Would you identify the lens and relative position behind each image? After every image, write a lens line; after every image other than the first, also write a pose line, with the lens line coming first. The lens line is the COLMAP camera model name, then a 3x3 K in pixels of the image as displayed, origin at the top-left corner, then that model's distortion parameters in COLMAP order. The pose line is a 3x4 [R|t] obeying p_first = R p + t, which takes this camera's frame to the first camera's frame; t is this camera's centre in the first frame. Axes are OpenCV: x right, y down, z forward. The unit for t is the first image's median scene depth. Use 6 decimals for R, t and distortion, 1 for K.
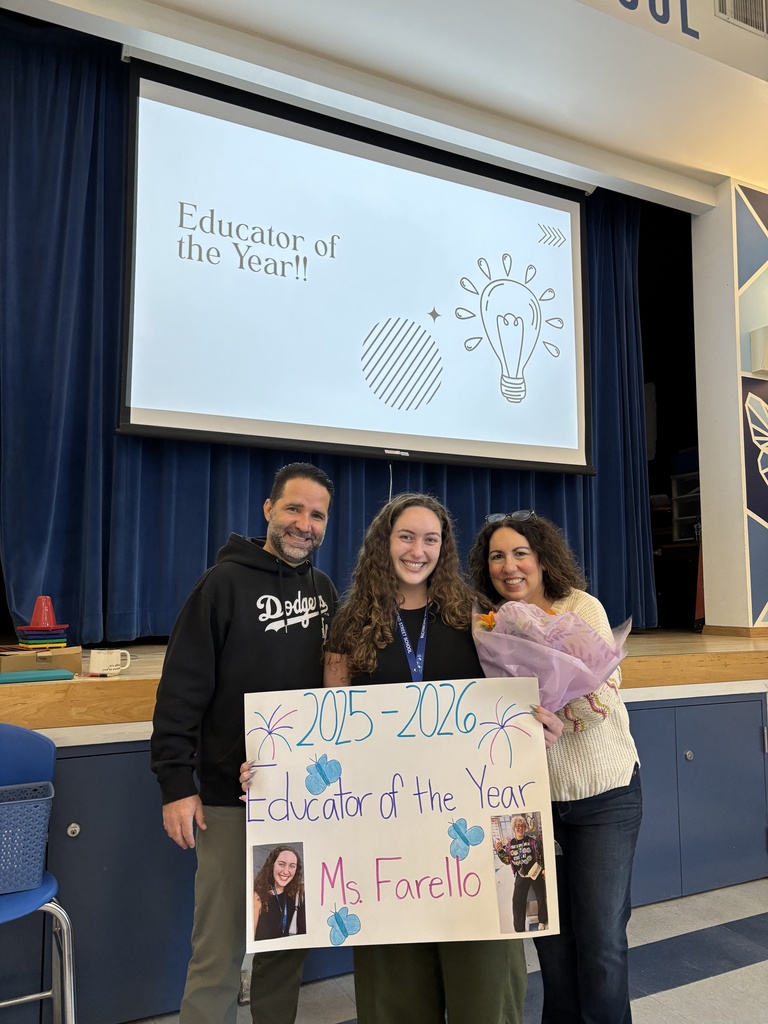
lens RADIAL K [[760.8, 0, 382.4], [0, 760.8, 519.1], [0, 0, 1]] dist [0.015187, -0.021395]
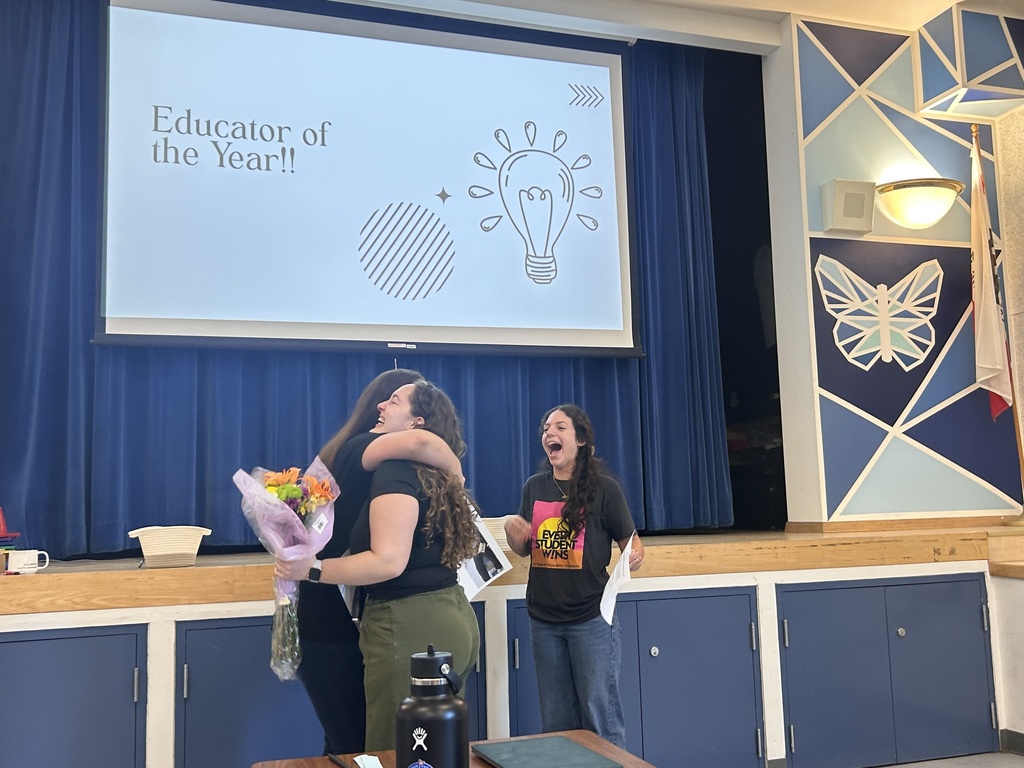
lens RADIAL K [[996.2, 0, 534.3], [0, 996.2, 396.4], [0, 0, 1]] dist [0.017752, 0.000000]
pose [[0.993623, -0.046263, -0.102826, 0.284542], [0.044217, 0.998778, -0.022081, 0.008368], [0.103722, 0.017393, 0.994454, -0.191561]]
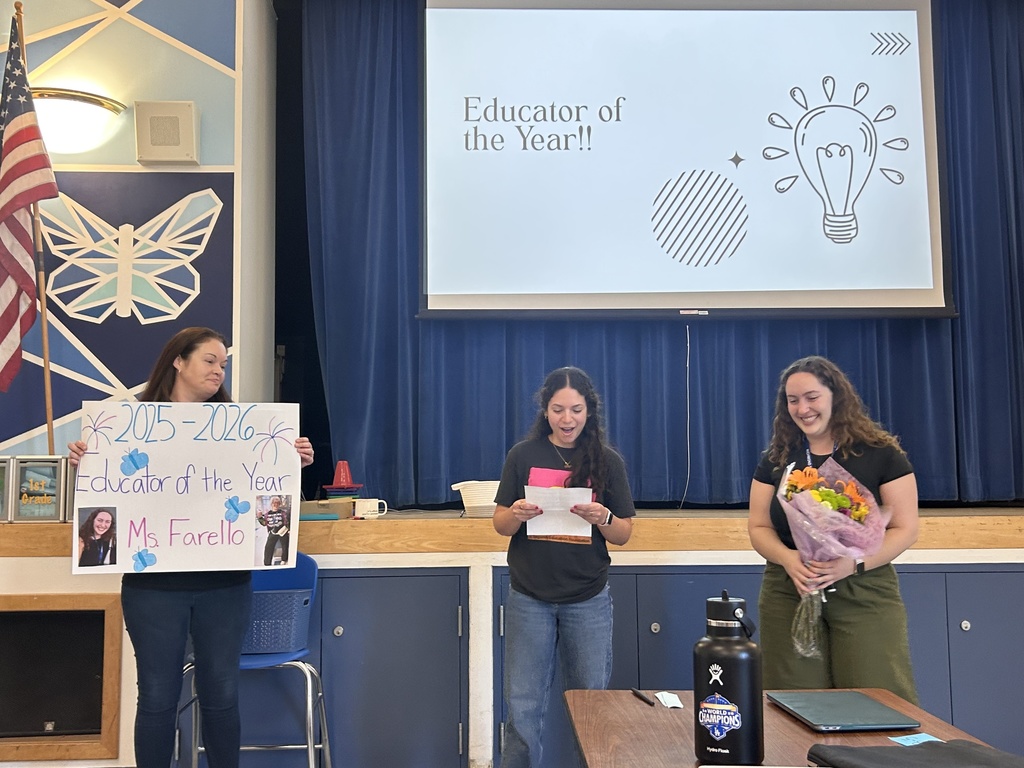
lens RADIAL K [[996.2, 0, 510.3], [0, 996.2, 393.2], [0, 0, 1]] dist [0.017752, 0.000000]
pose [[0.911948, -0.045846, -0.407736, 0.291247], [0.047015, 0.998869, -0.007159, 0.010785], [0.407603, -0.012641, 0.913072, -0.221314]]
